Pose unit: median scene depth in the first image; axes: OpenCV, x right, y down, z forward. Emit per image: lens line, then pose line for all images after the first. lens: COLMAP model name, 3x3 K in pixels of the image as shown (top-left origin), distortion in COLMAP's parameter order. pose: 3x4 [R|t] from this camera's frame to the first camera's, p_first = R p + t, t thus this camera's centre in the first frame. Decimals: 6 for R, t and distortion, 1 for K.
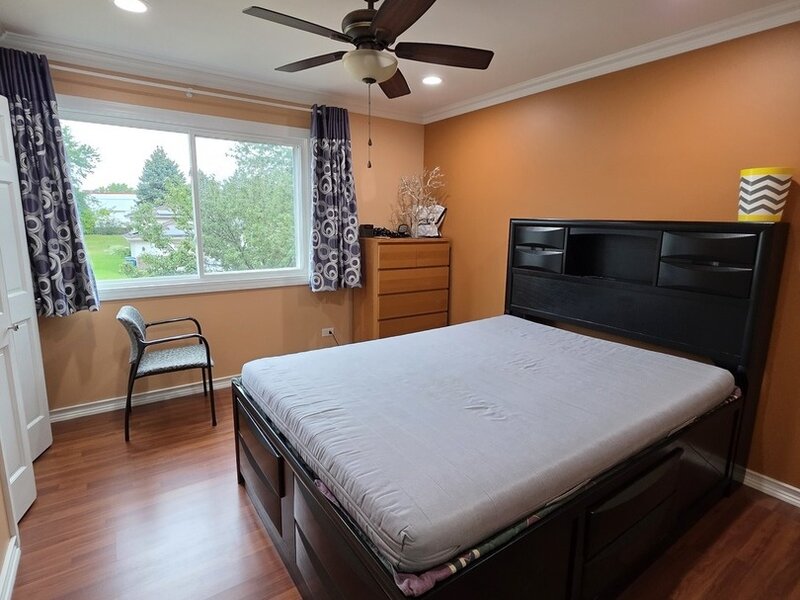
lens RADIAL K [[429.2, 0, 404.7], [0, 429.2, 298.1], [0, 0, 1]] dist [0.006570, 0.001833]
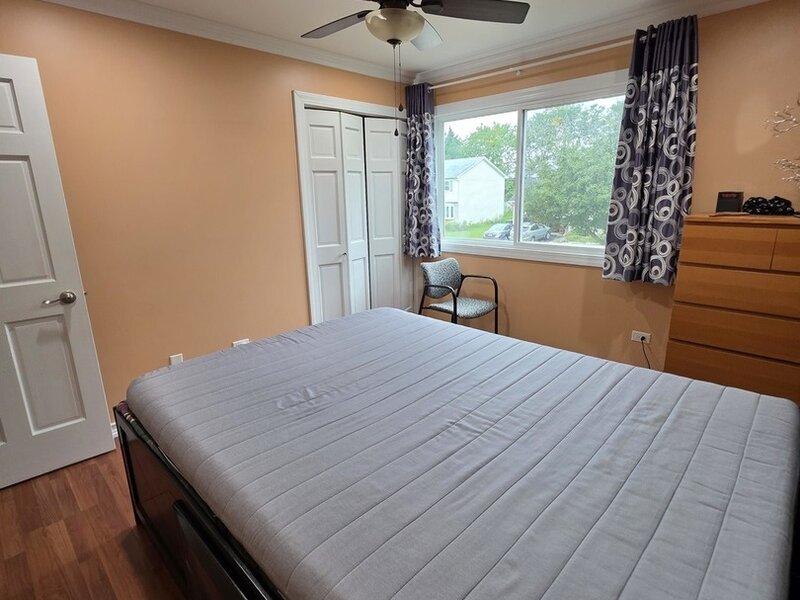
lens RADIAL K [[429.2, 0, 403.8], [0, 429.2, 297.2], [0, 0, 1]] dist [0.006570, 0.001833]
pose [[0.187163, 0.221199, -0.957100, 0.501598], [-0.155287, 0.968729, 0.193520, -0.077798], [0.969977, 0.112406, 0.215659, 0.463231]]
